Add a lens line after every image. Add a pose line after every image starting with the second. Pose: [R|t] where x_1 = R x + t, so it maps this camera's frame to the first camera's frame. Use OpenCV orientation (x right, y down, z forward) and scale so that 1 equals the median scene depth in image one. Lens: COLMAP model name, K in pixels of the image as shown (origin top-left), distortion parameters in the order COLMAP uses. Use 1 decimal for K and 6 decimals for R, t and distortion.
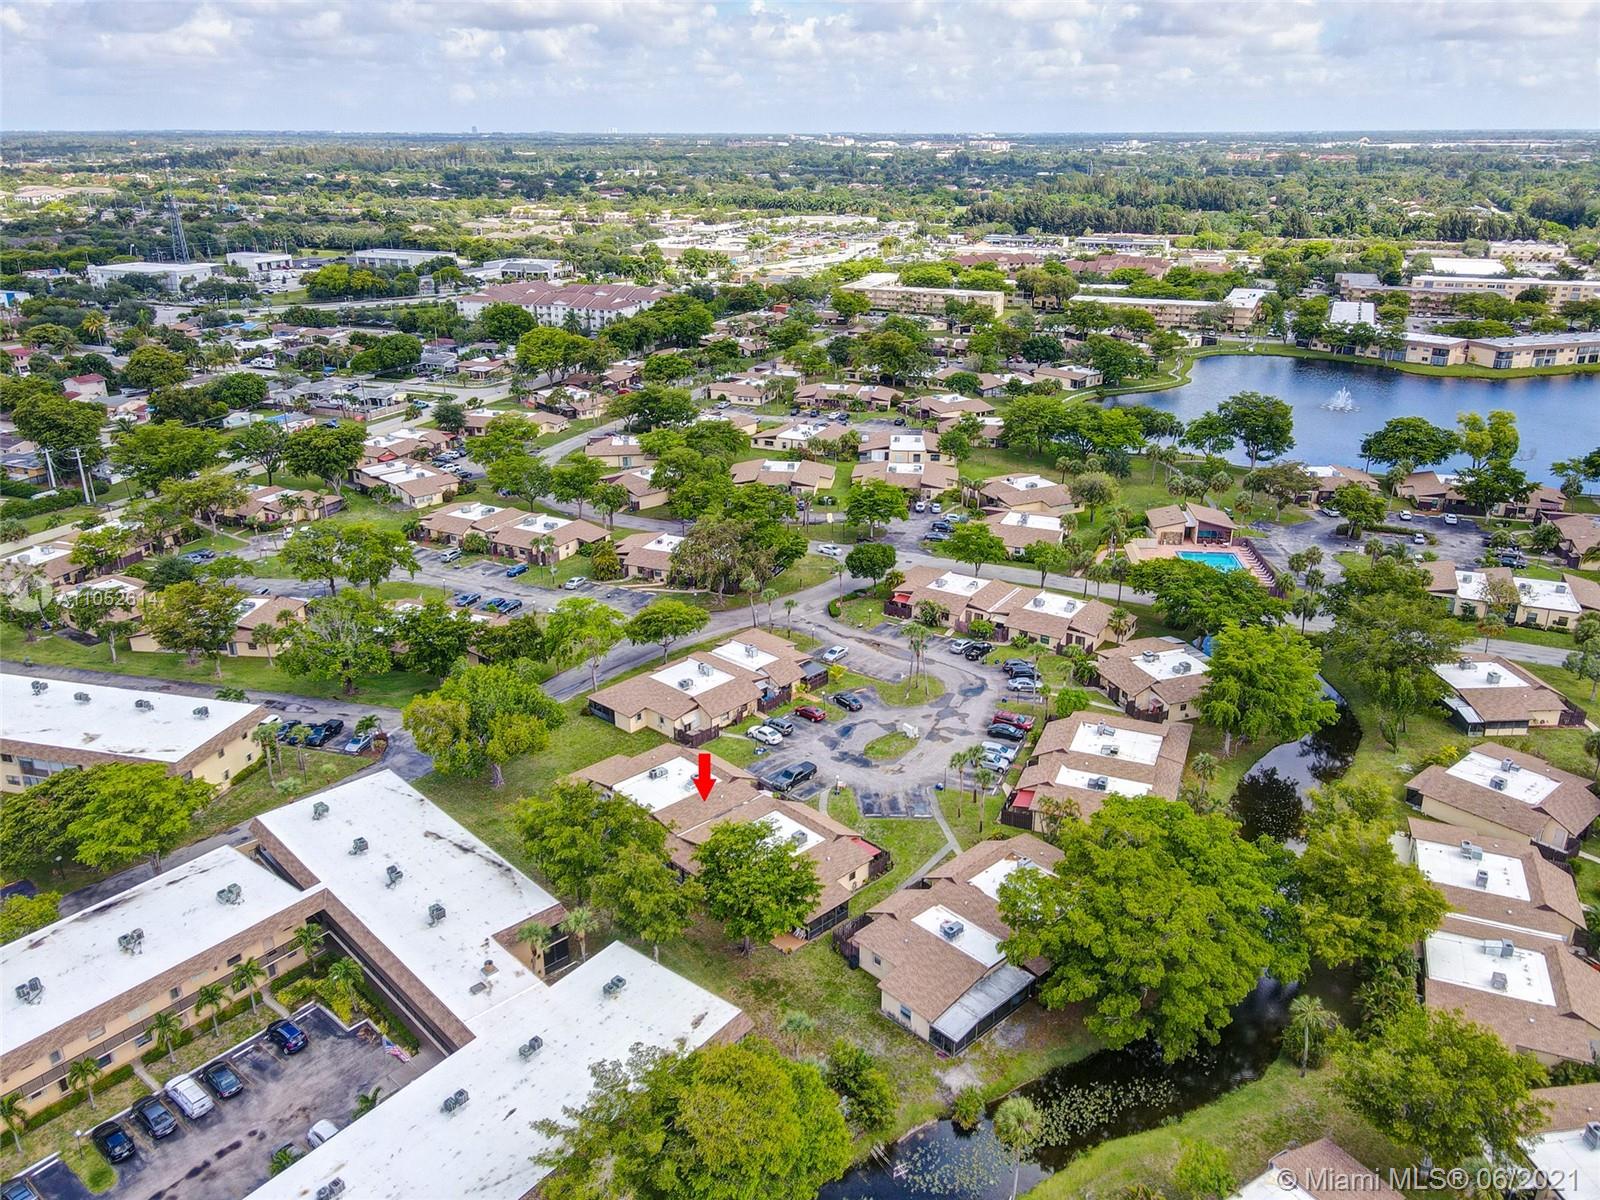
lens RADIAL K [[1197.0, 0, 800.0], [0, 1197.0, 600.0], [0, 0, 1]] dist [0.023944, 0.008848]
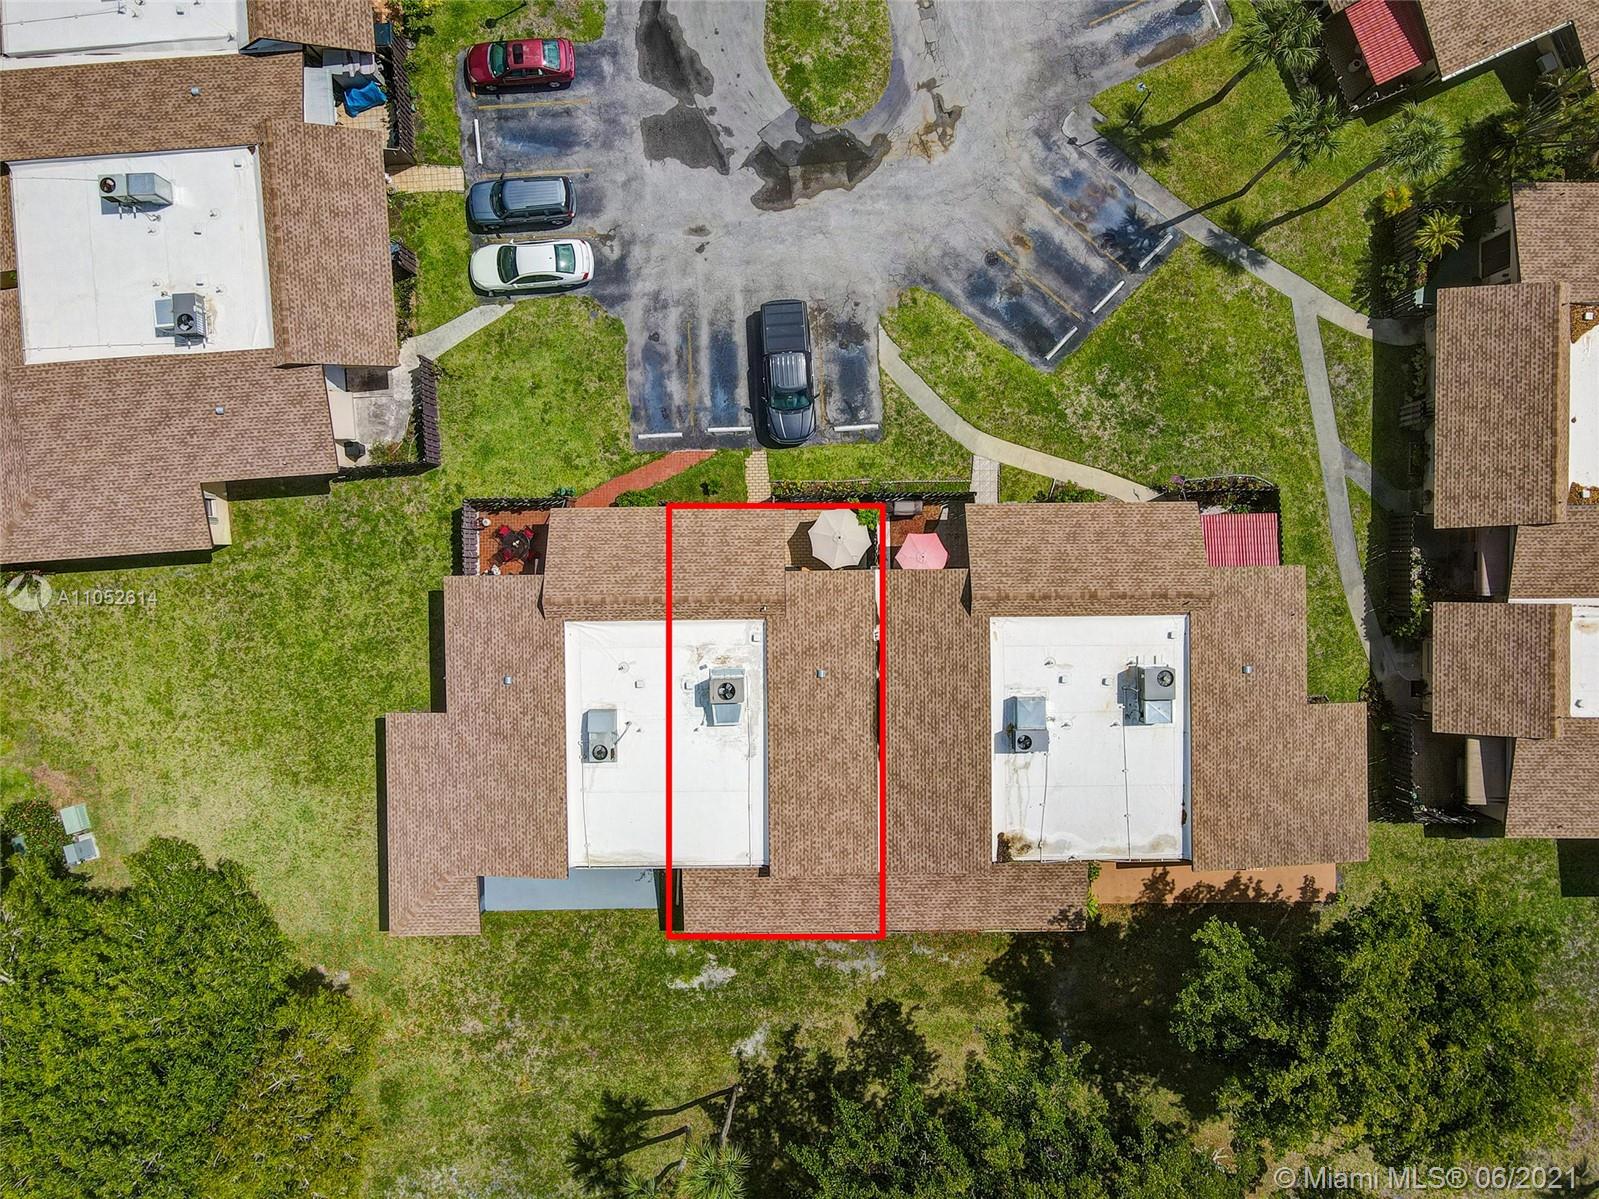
lens RADIAL K [[1161.4, 0, 811.8], [0, 1161.4, 603.3], [0, 0, 1]] dist [0.018431, -0.001277]
pose [[0.676065, -0.736833, 0.003697, -0.044008], [0.255463, 0.239095, 0.936788, -0.135190], [-0.691140, -0.632385, 0.349878, 0.739411]]
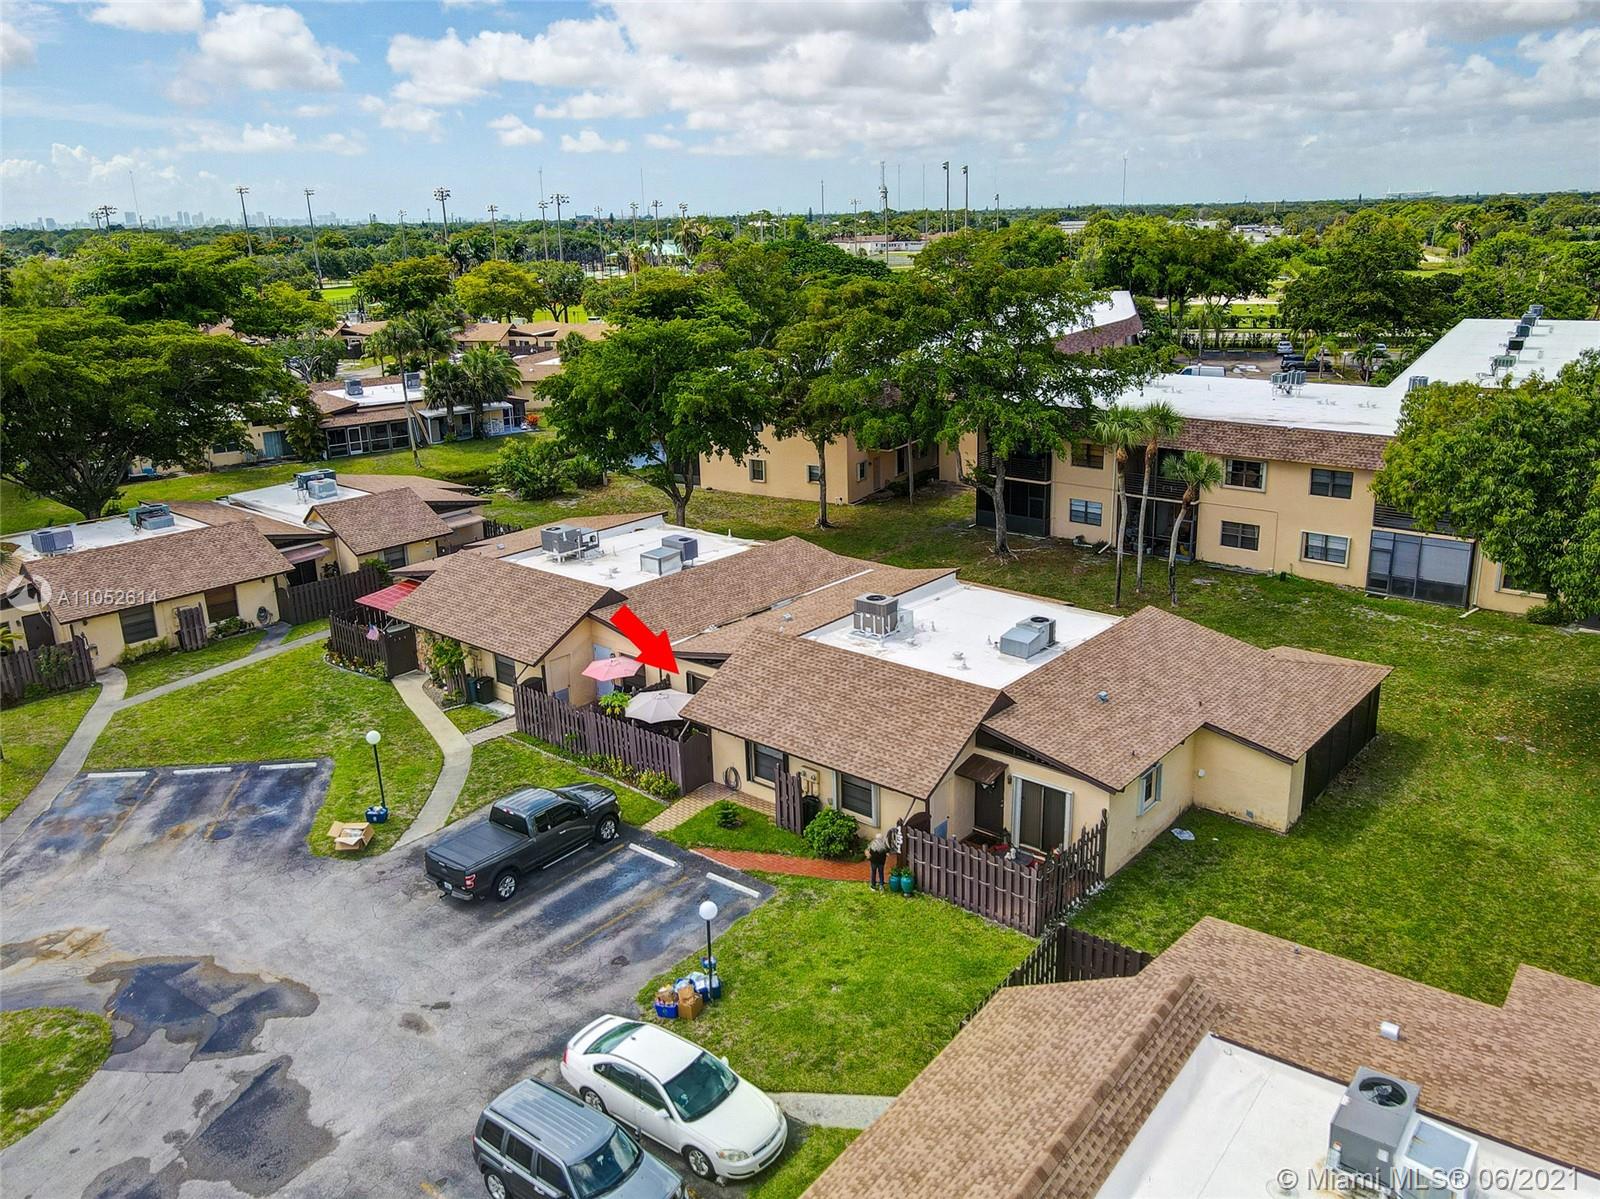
lens RADIAL K [[1206.0, 0, 814.5], [0, 1206.0, 604.9], [0, 0, 1]] dist [0.013418, 0.004103]
pose [[-0.993090, 0.064215, -0.098226, -0.034101], [-0.013122, 0.770997, 0.636703, -0.035369], [0.116618, 0.633592, -0.764827, 1.027306]]
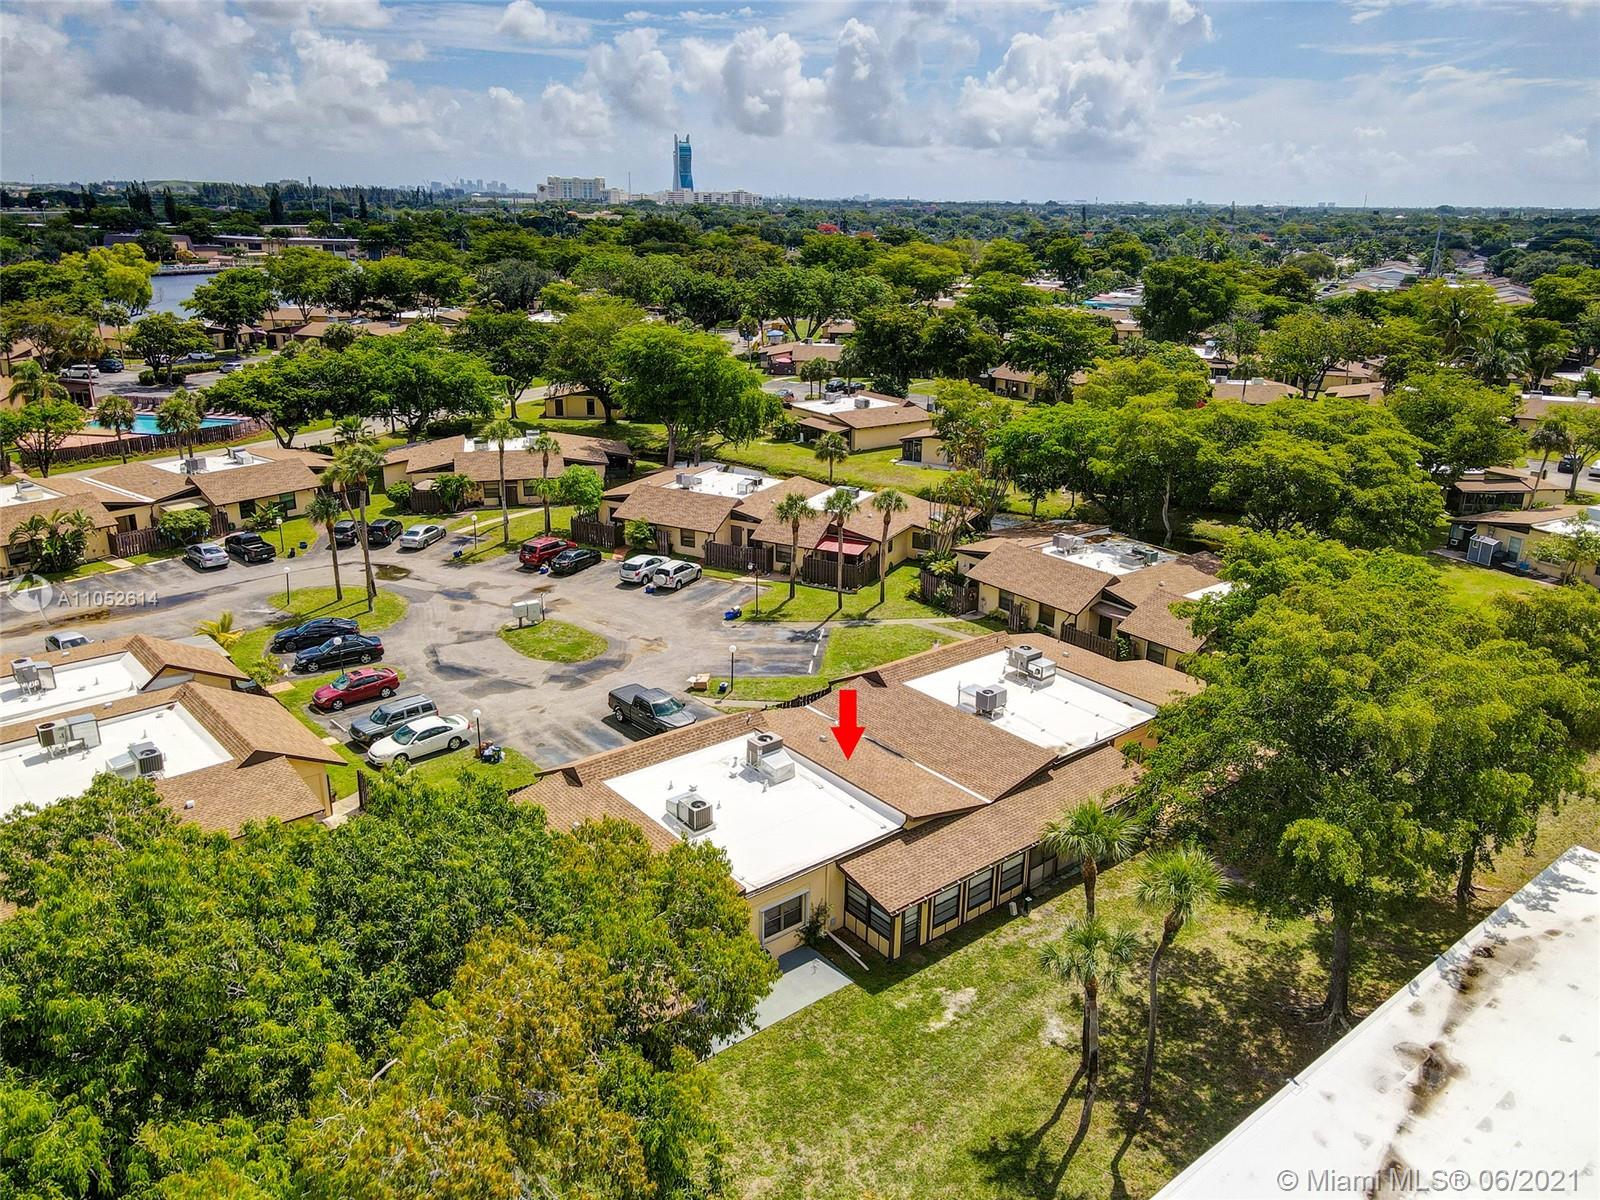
lens RADIAL K [[1186.0, 0, 813.6], [0, 1186.0, 583.1], [0, 0, 1]] dist [0.025668, 0.002446]
pose [[0.068841, -0.301255, 0.951055, -0.351580], [0.353379, 0.898870, 0.259146, 0.011744], [-0.932944, 0.318243, 0.168336, 0.760148]]
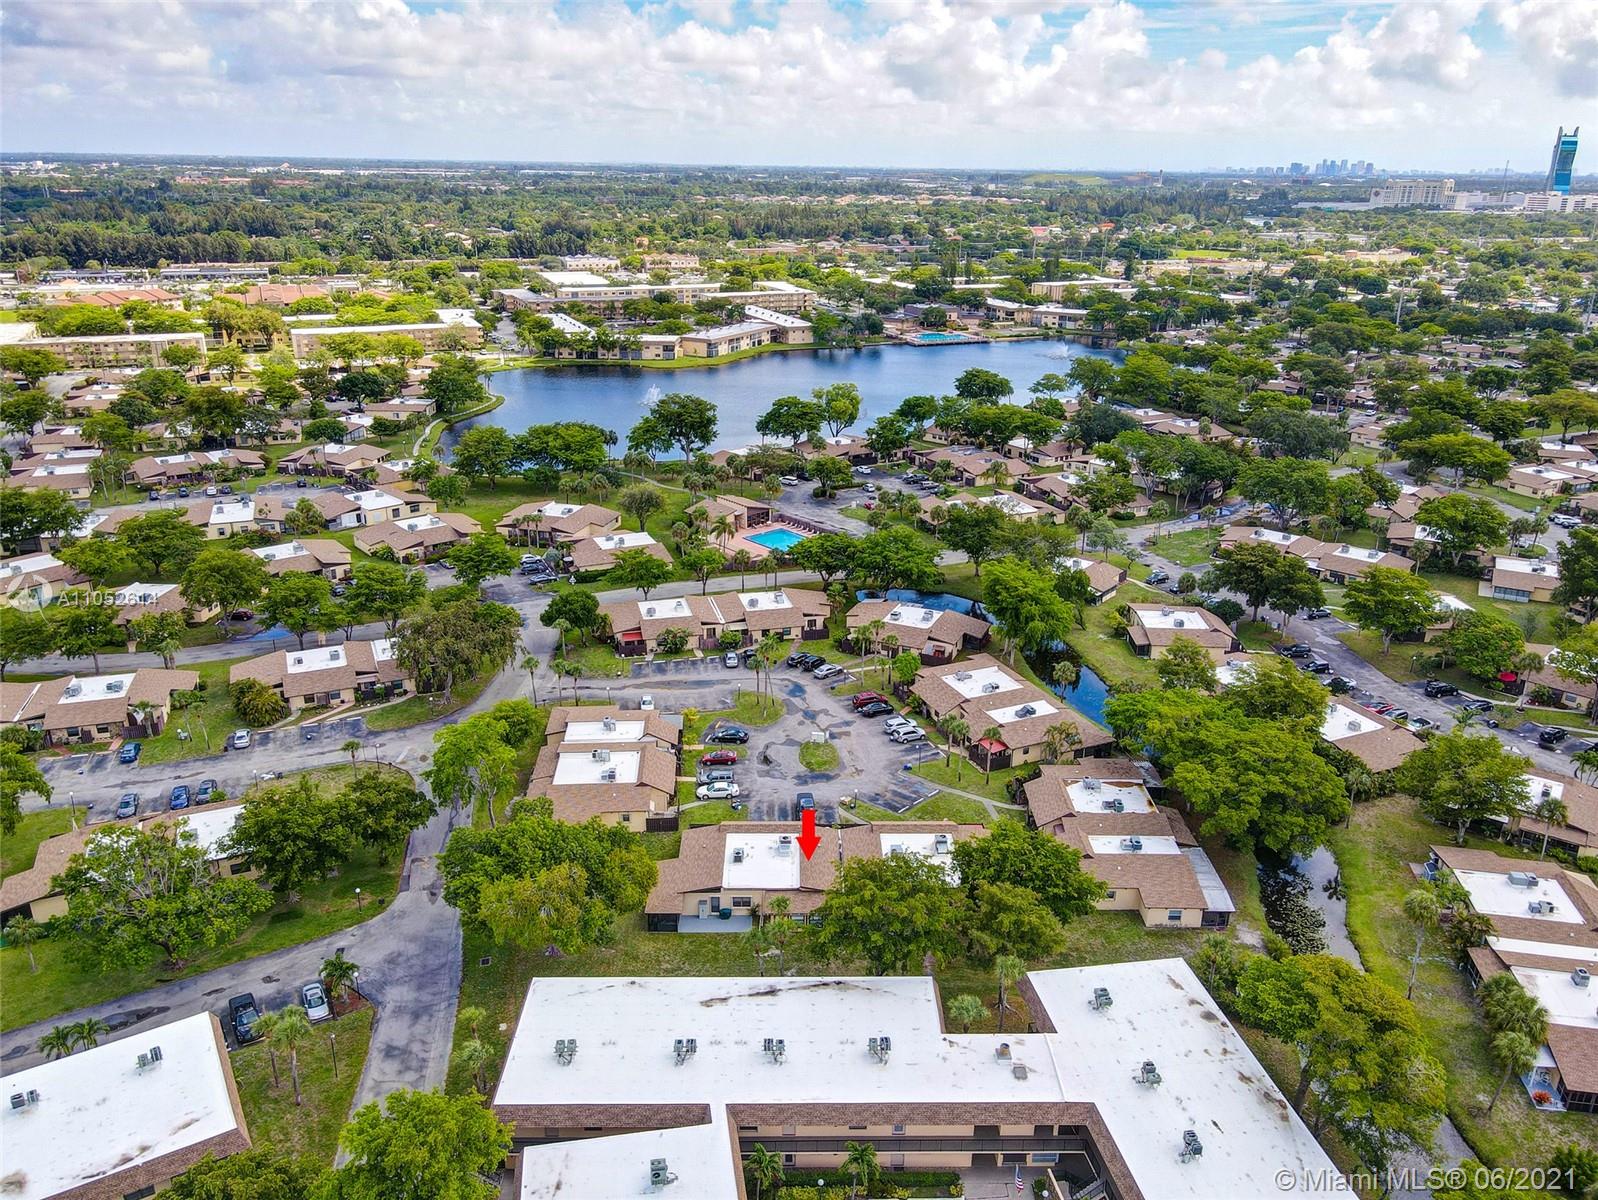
lens RADIAL K [[1187.3, 0, 799.0], [0, 1187.3, 600.0], [0, 0, 1]] dist [0.021292, 0.009779]
pose [[0.680139, -0.249438, 0.689341, -0.567411], [0.259892, 0.961300, 0.091423, -0.097499], [-0.685468, 0.116973, 0.718645, 0.247969]]
